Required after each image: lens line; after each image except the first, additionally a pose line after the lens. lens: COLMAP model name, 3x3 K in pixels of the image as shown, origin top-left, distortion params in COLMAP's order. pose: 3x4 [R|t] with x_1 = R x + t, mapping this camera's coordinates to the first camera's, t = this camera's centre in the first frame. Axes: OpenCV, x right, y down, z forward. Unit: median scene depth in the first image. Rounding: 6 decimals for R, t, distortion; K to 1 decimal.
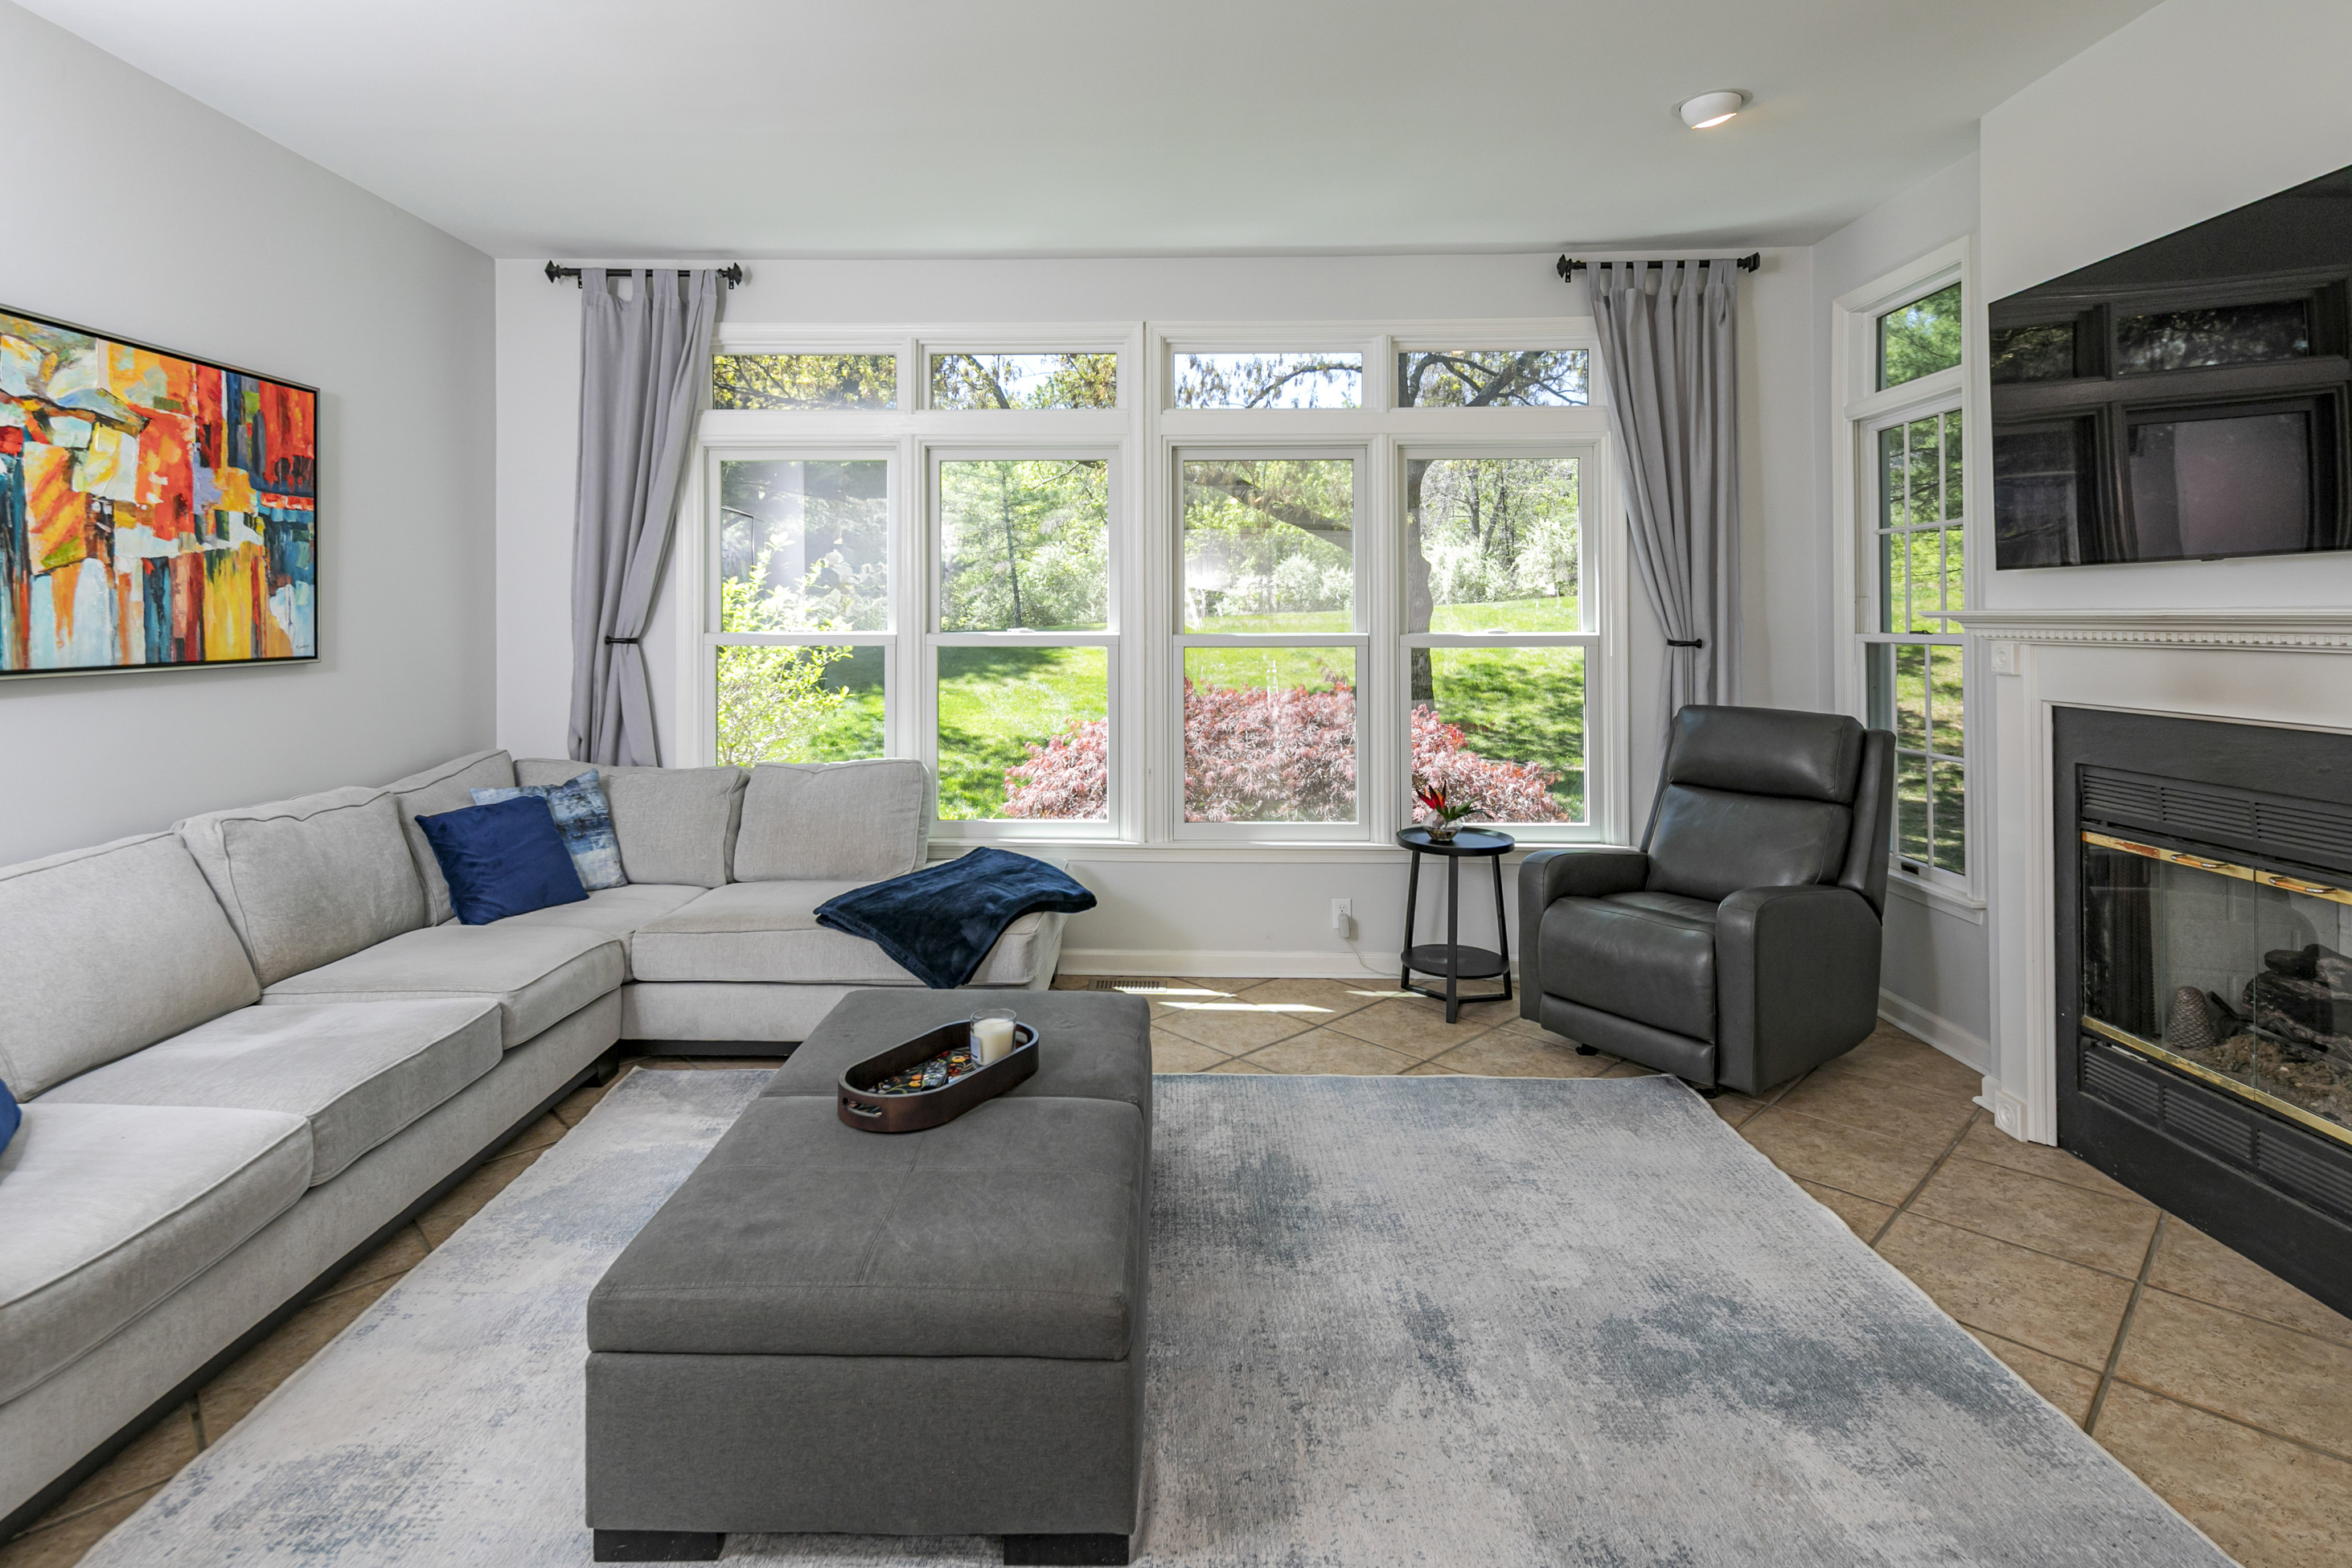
lens RADIAL K [[1150.4, 0, 1139.9], [0, 1150.4, 617.4], [0, 0, 1]] dist [0.019207, -0.006851]
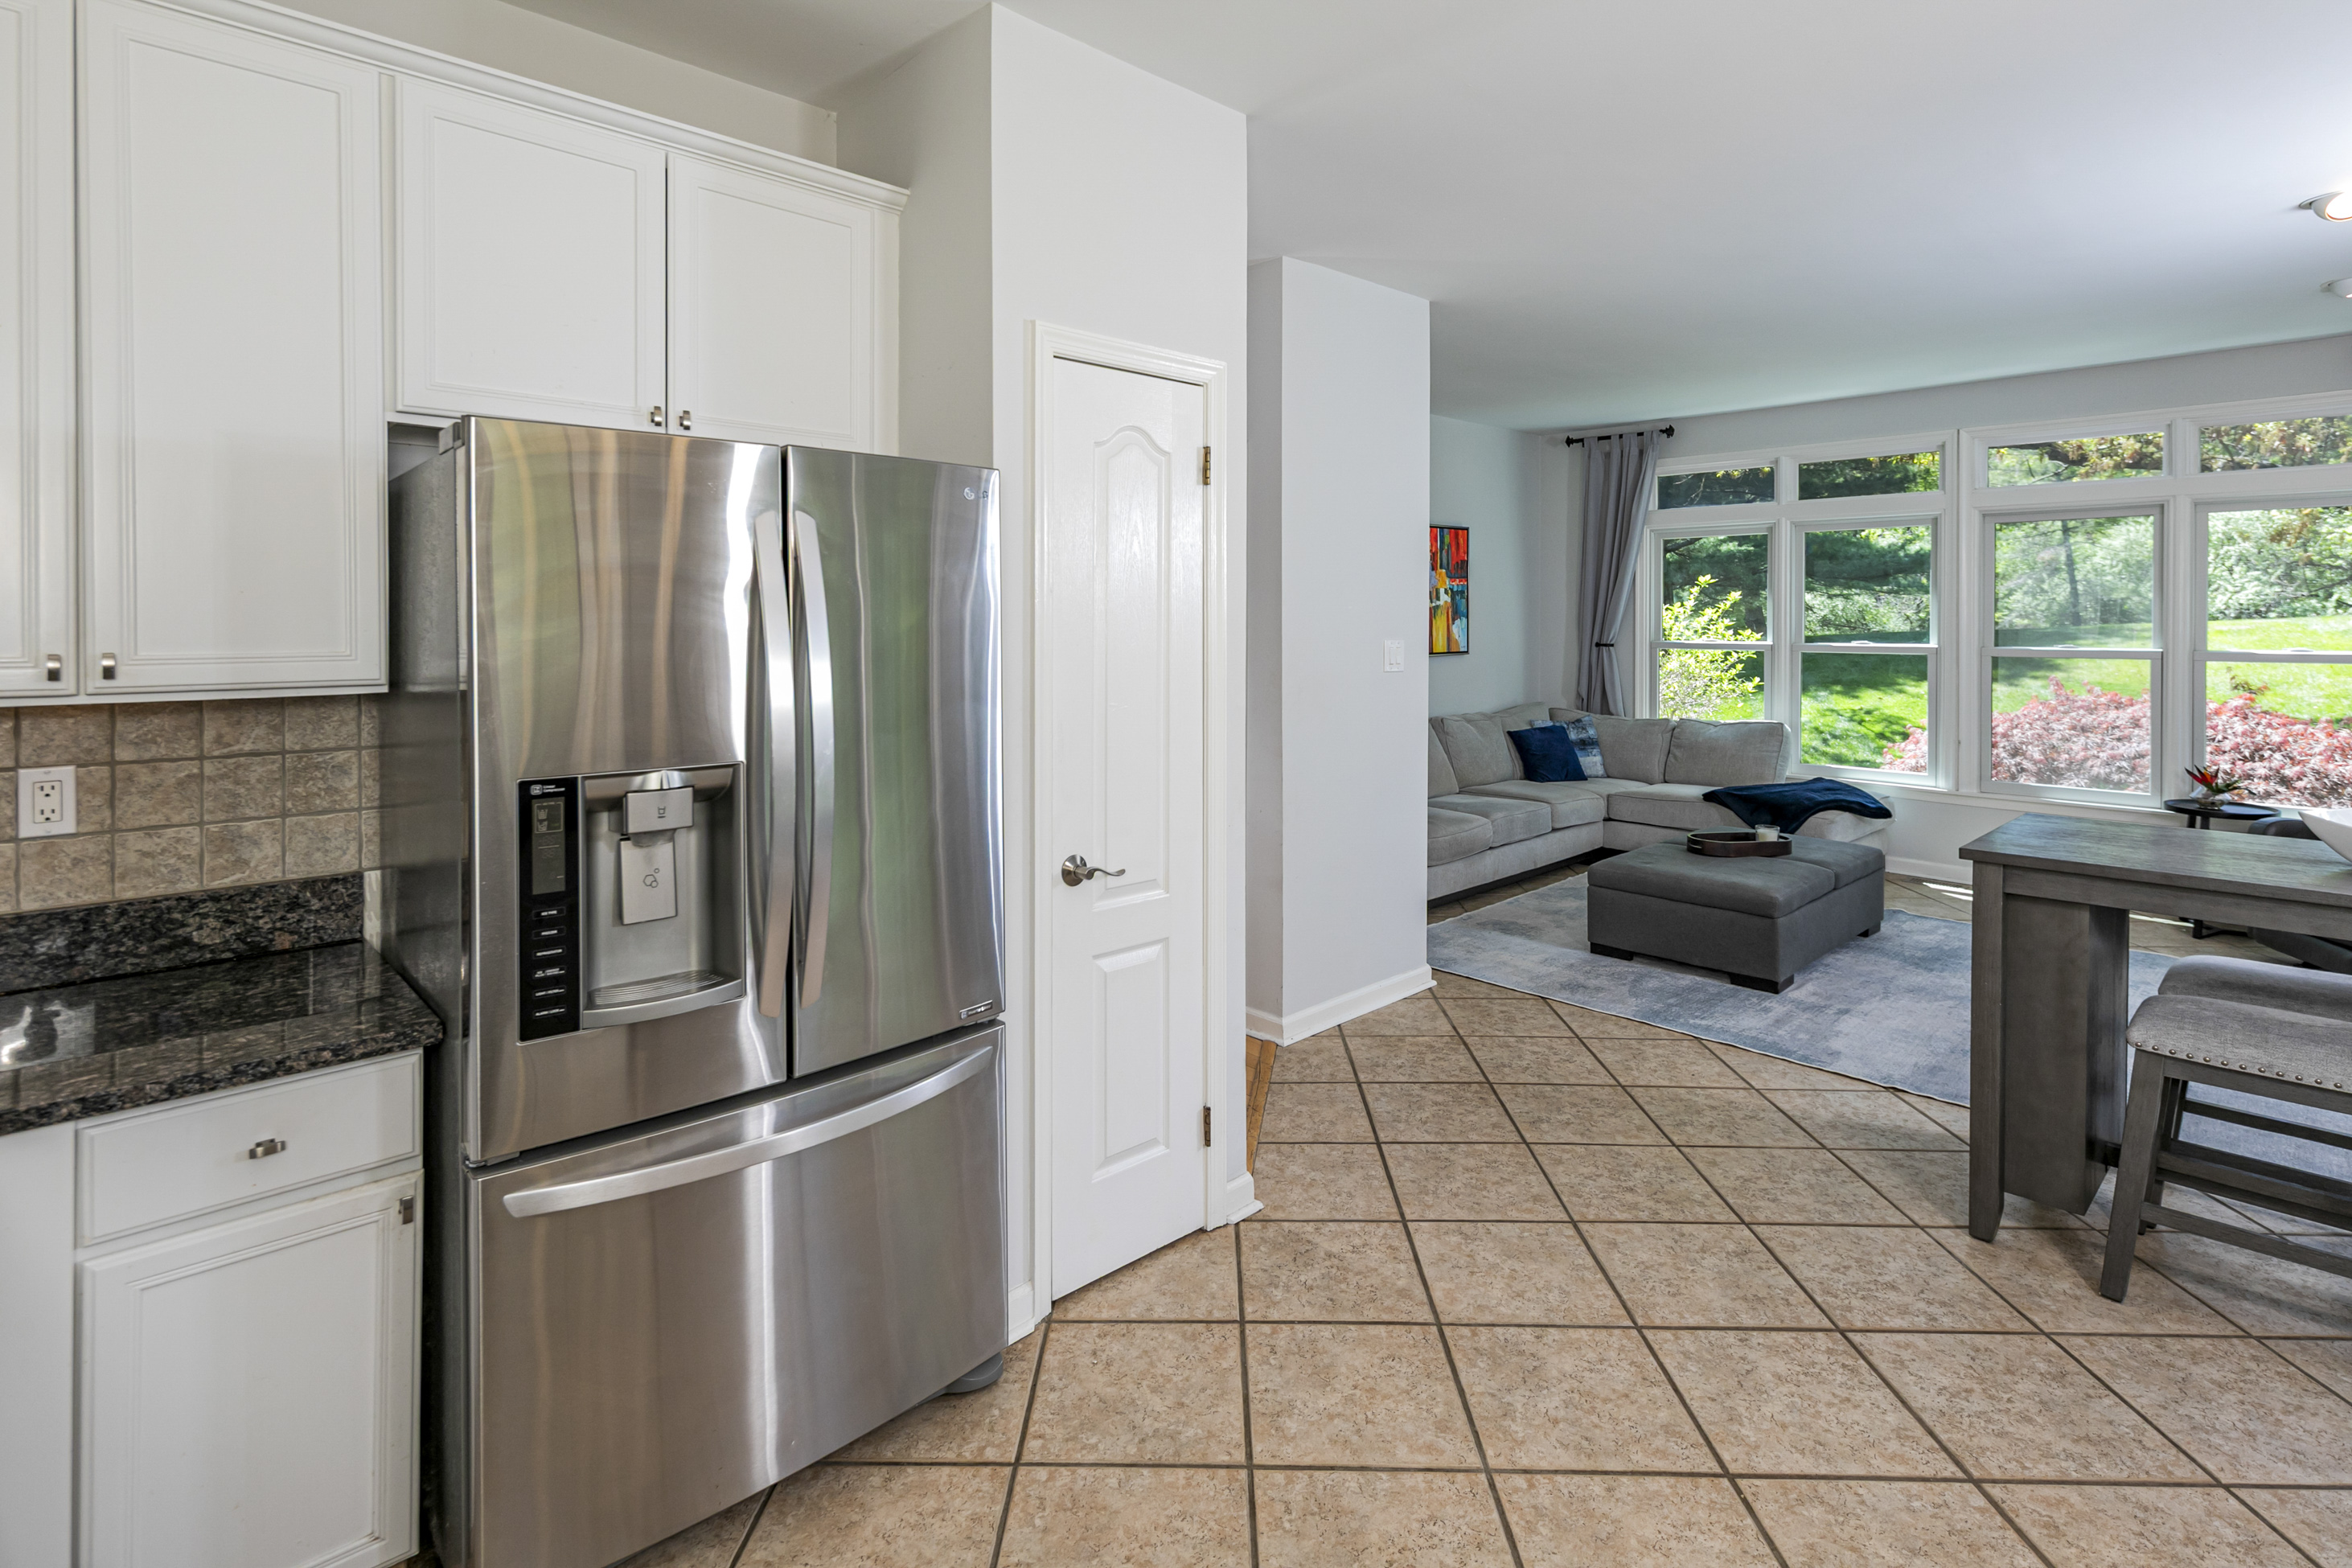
lens RADIAL K [[1150.4, 0, 1173.3], [0, 1150.4, 633.6], [0, 0, 1]] dist [0.019207, -0.006851]
pose [[0.704847, 0.012154, -0.709255, 0.433936], [0.002753, 0.999799, 0.019869, -0.044224], [0.709354, -0.015958, 0.704672, -0.918481]]
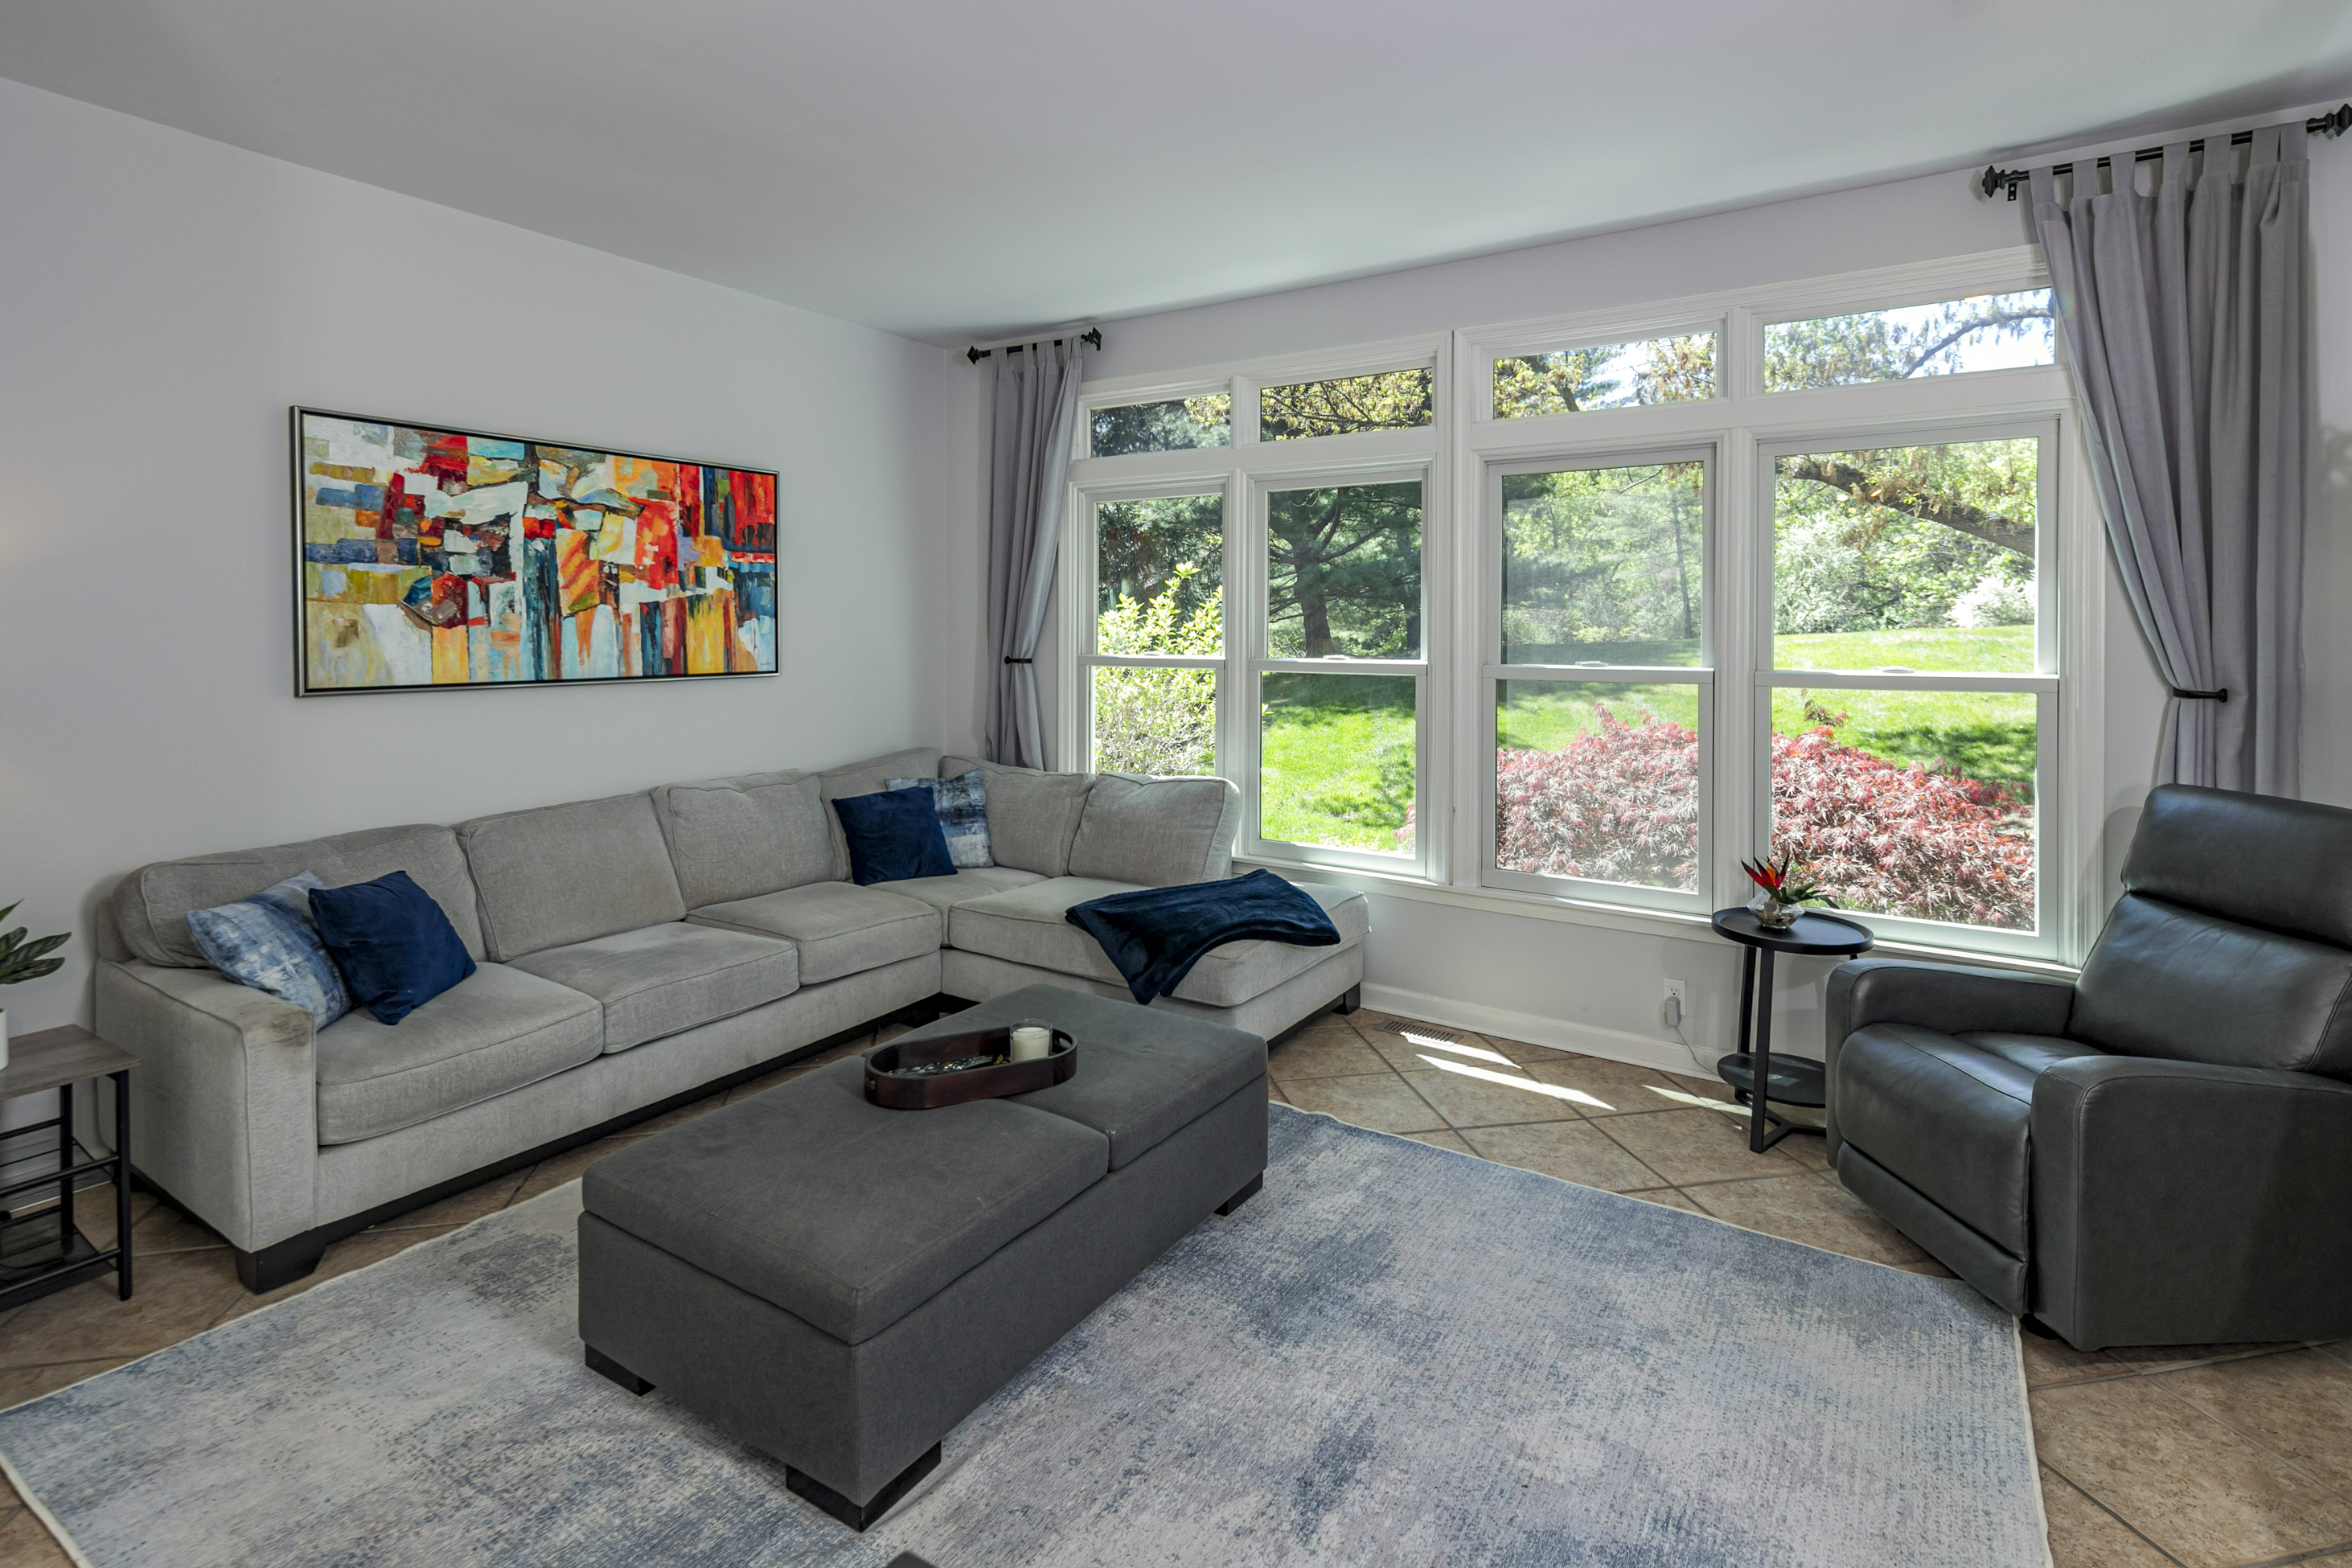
lens RADIAL K [[1150.4, 0, 1176.8], [0, 1150.4, 636.6], [0, 0, 1]] dist [0.019207, -0.006851]
pose [[0.851999, 0.007718, -0.523486, 0.387207], [-0.002526, 0.999940, 0.010631, -0.021976], [0.523537, -0.007735, 0.851968, 0.106224]]
